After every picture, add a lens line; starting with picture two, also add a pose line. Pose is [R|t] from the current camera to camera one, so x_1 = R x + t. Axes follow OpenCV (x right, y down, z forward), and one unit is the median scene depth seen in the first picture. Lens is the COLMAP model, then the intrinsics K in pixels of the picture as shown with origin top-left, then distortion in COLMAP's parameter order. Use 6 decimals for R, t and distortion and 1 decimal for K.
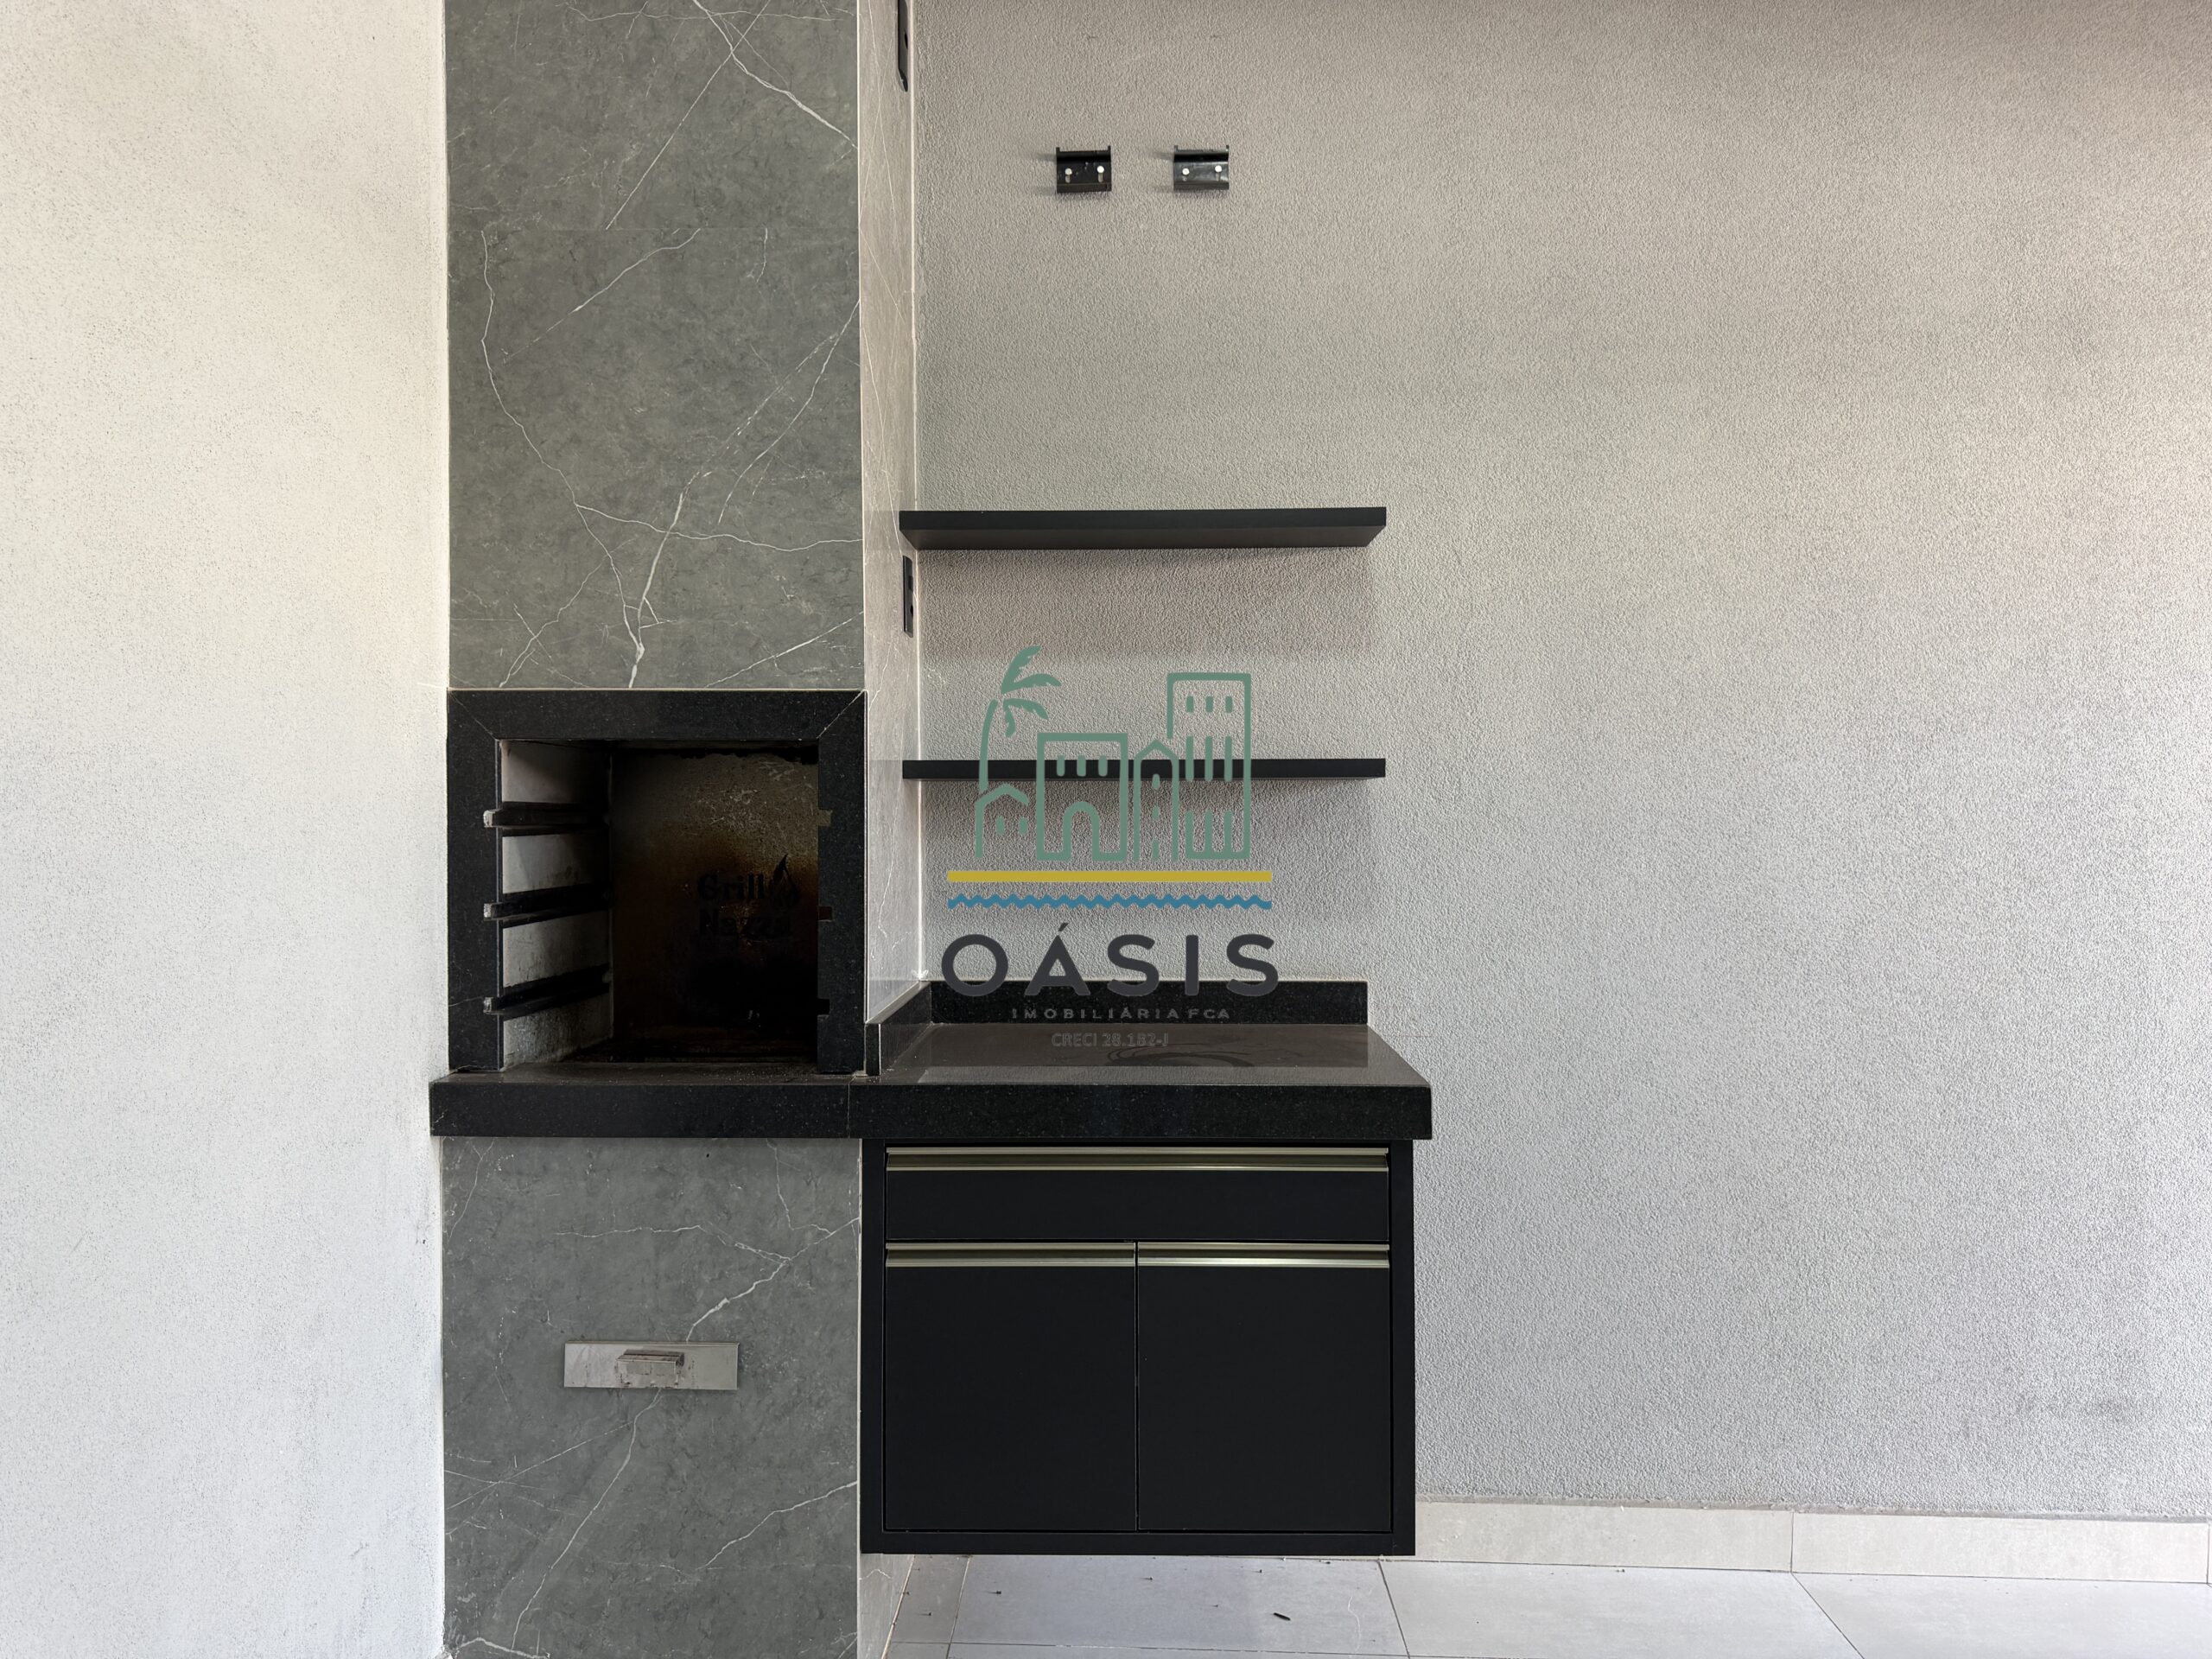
lens RADIAL K [[1555.0, 0, 1106.0], [0, 1555.0, 835.2], [0, 0, 1]] dist [0.014065, 0.001078]
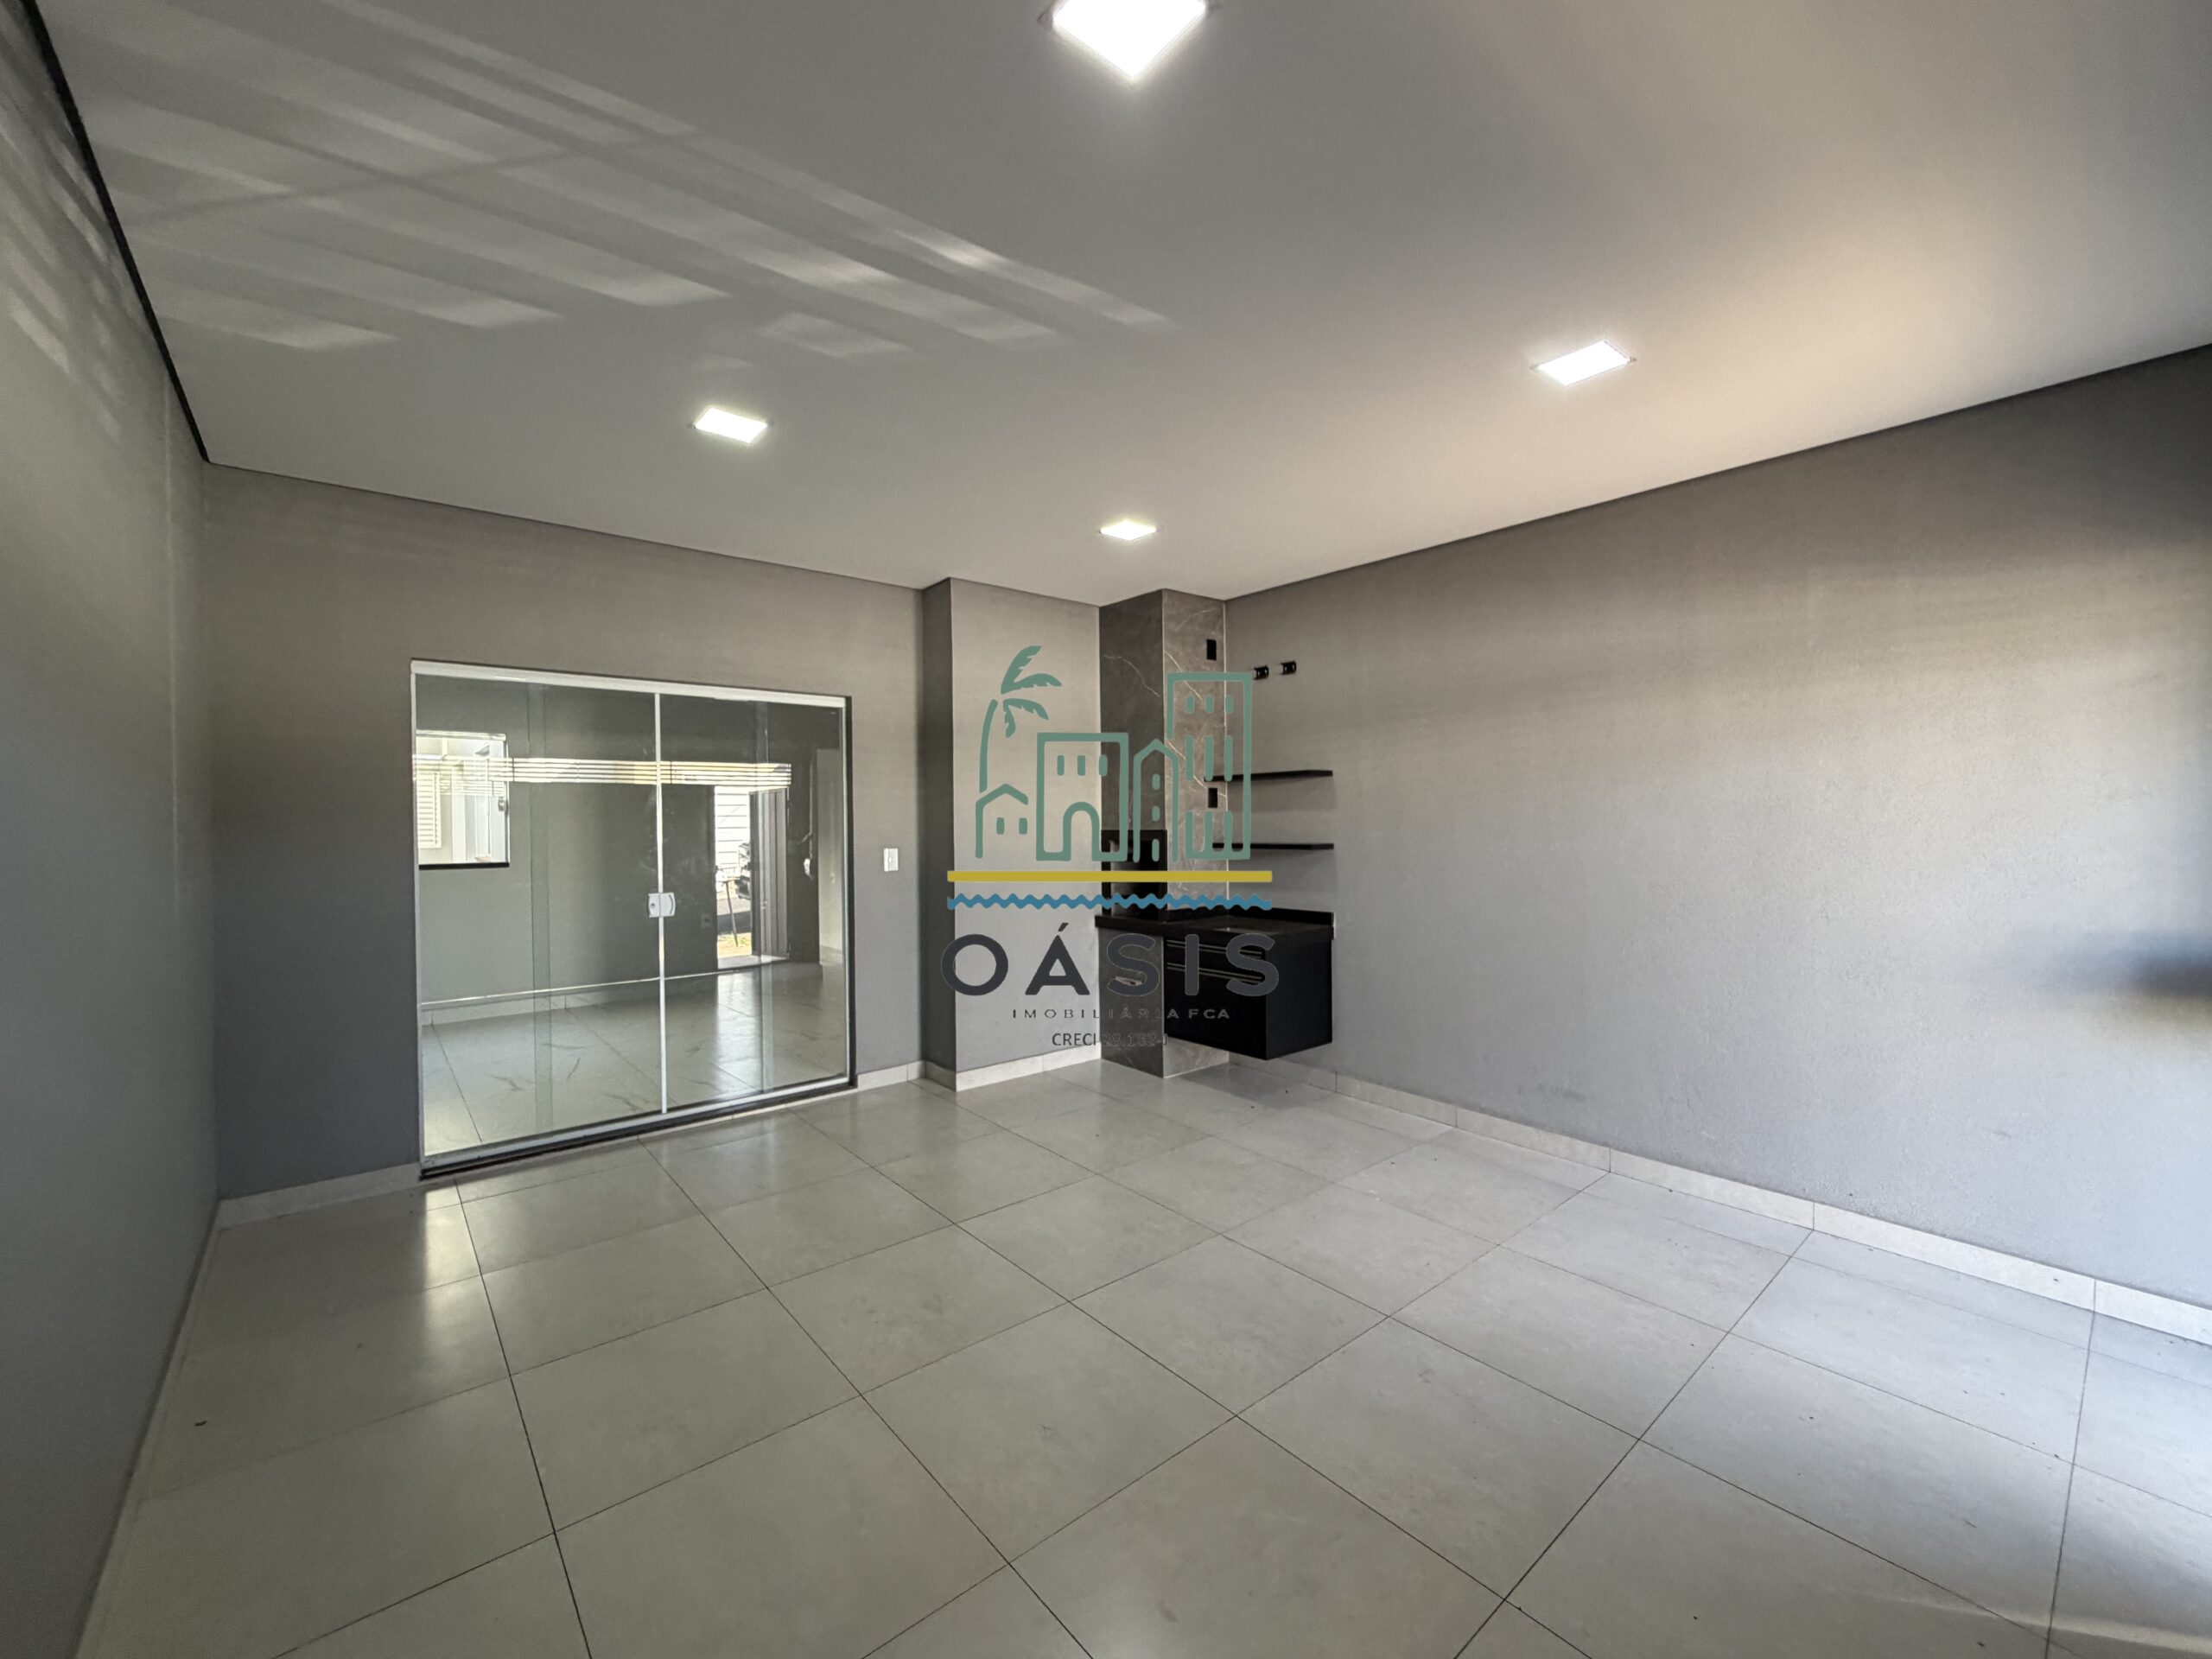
lens RADIAL K [[887.7, 0, 1106.0], [0, 887.7, 826.4], [0, 0, 1]] dist [-0.001355, -0.000051]
pose [[0.668487, 0.004041, -0.743713, 1.224065], [0.000148, 0.999984, 0.005567, -0.094330], [0.743724, -0.003832, 0.668476, -0.578265]]
